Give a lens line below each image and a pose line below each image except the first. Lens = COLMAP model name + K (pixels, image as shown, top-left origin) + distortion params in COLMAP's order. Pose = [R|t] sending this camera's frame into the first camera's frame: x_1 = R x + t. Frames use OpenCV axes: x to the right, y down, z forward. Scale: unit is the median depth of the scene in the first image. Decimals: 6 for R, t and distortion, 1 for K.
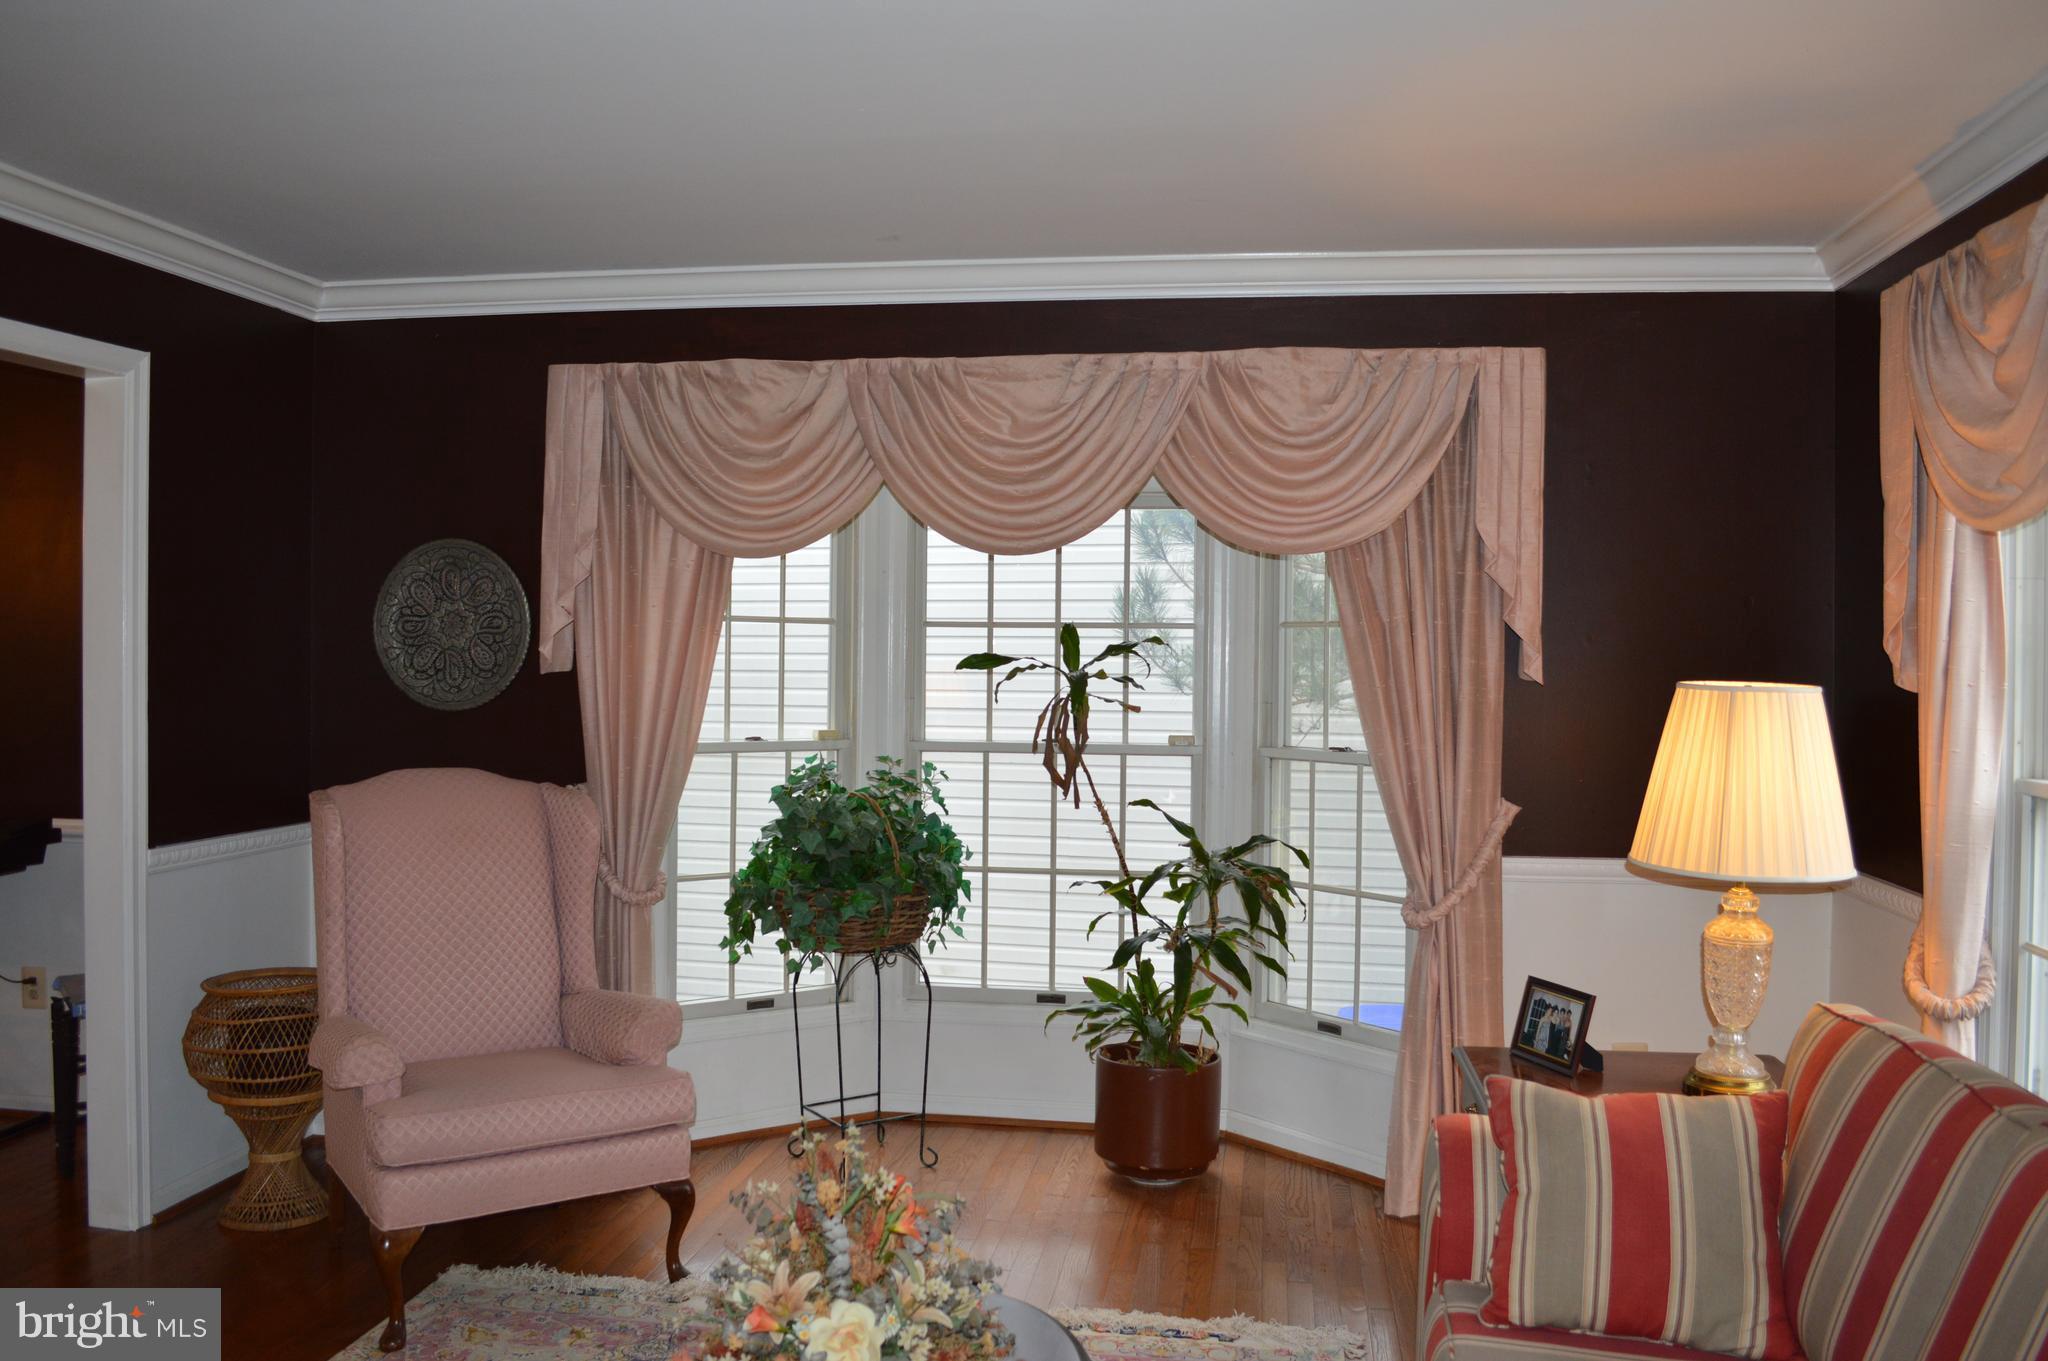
lens RADIAL K [[1640.5, 0, 1031.5], [0, 1640.5, 668.1], [0, 0, 1]] dist [-0.076197, 0.006883]
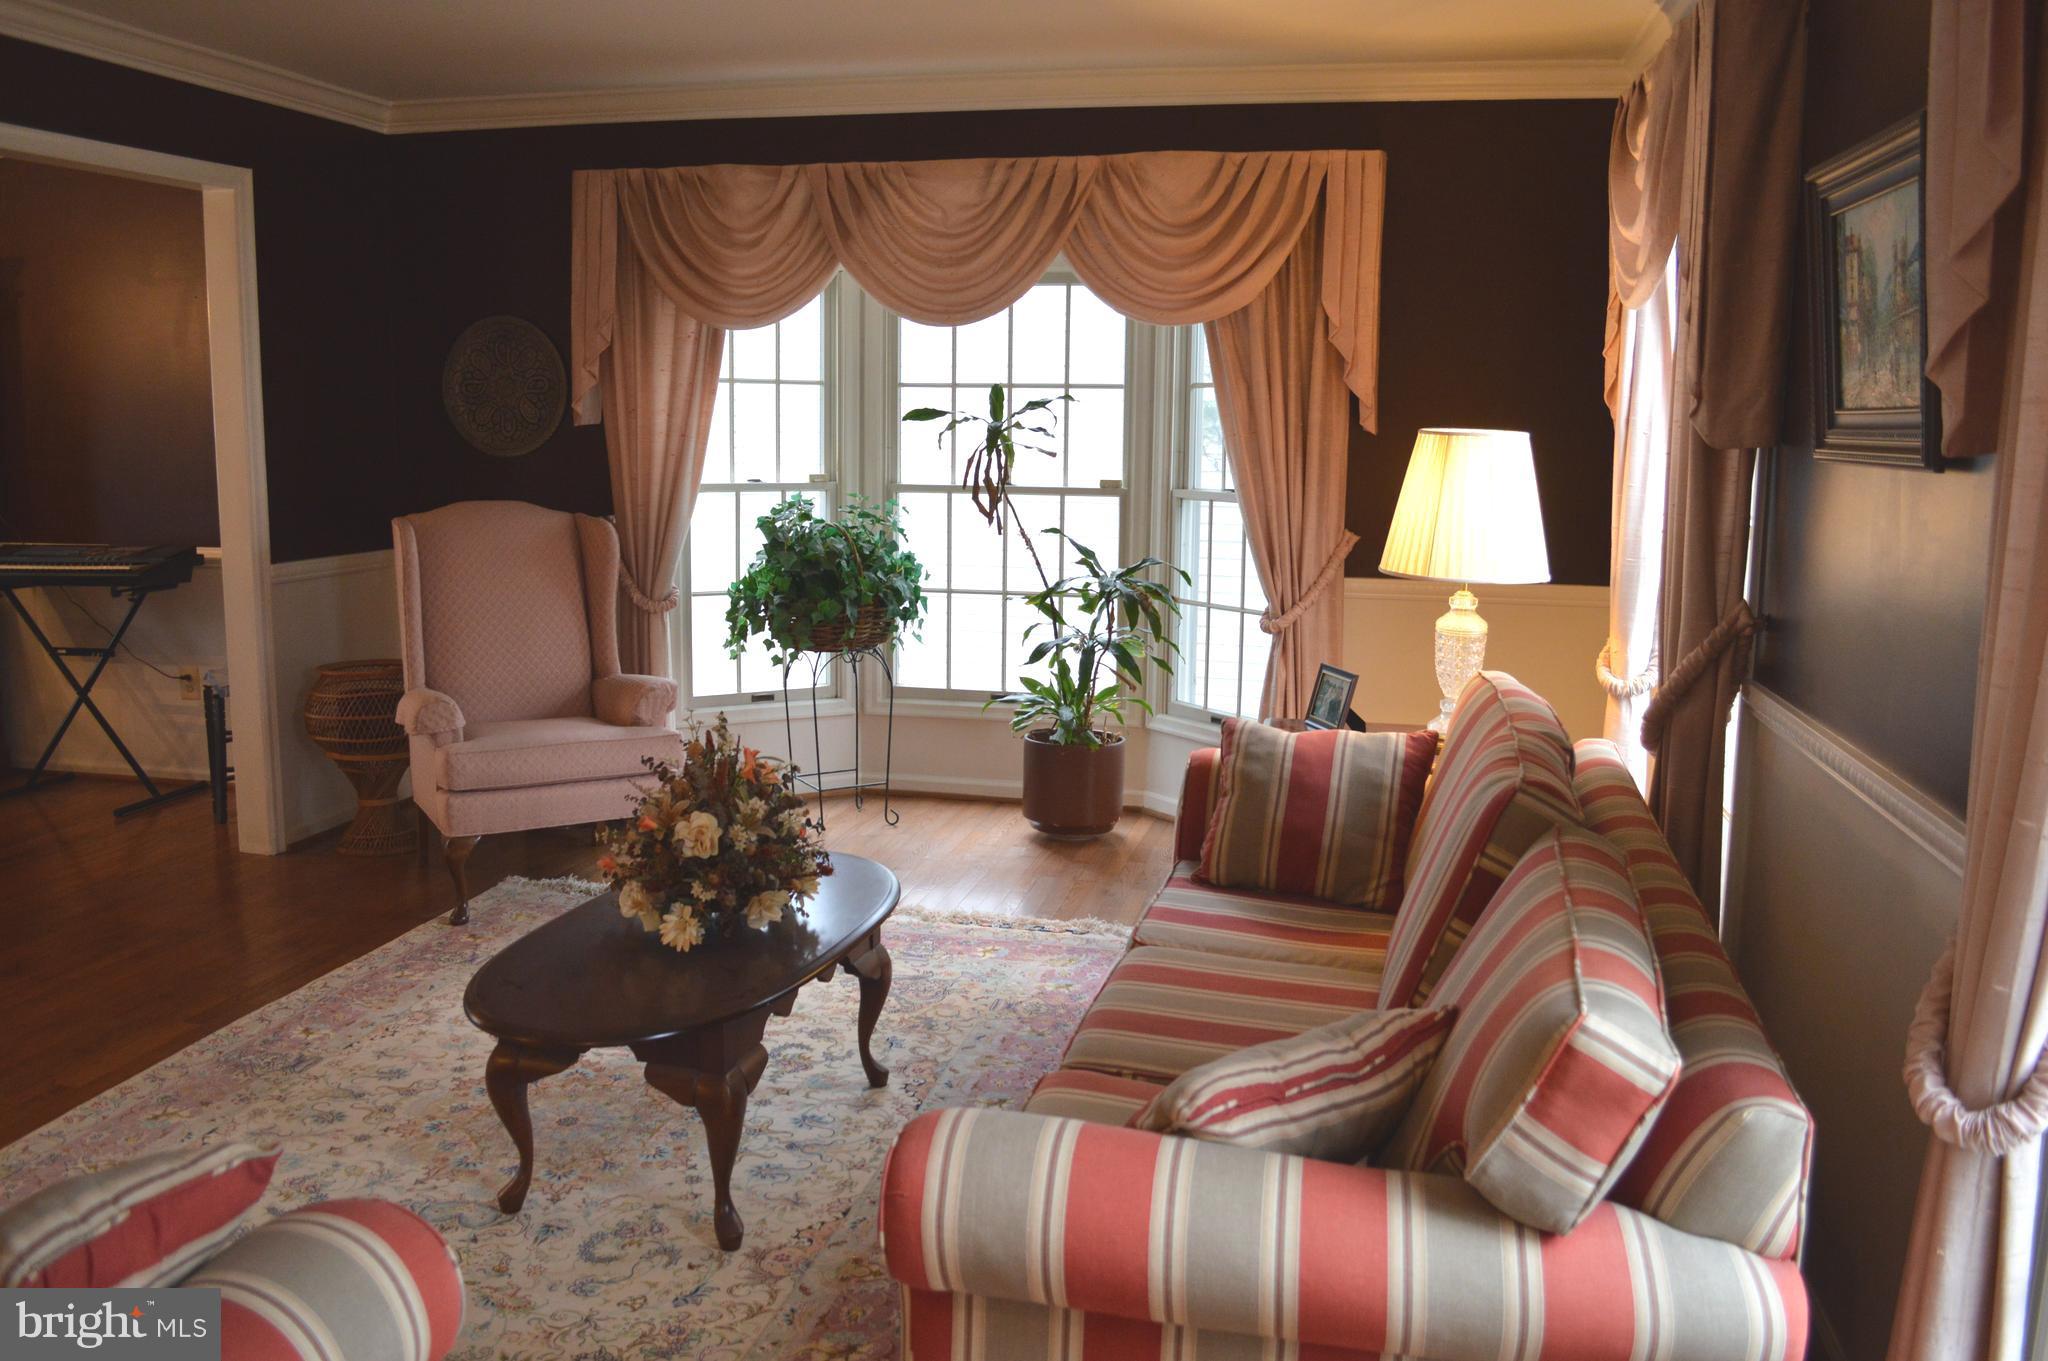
lens RADIAL K [[1640.5, 0, 1031.5], [0, 1640.5, 668.1], [0, 0, 1]] dist [-0.076197, 0.006883]
pose [[0.997563, 0.012068, -0.068720, 0.134510], [-0.002347, 0.990174, 0.139825, 0.012071], [0.069732, -0.139323, 0.987789, -0.225791]]
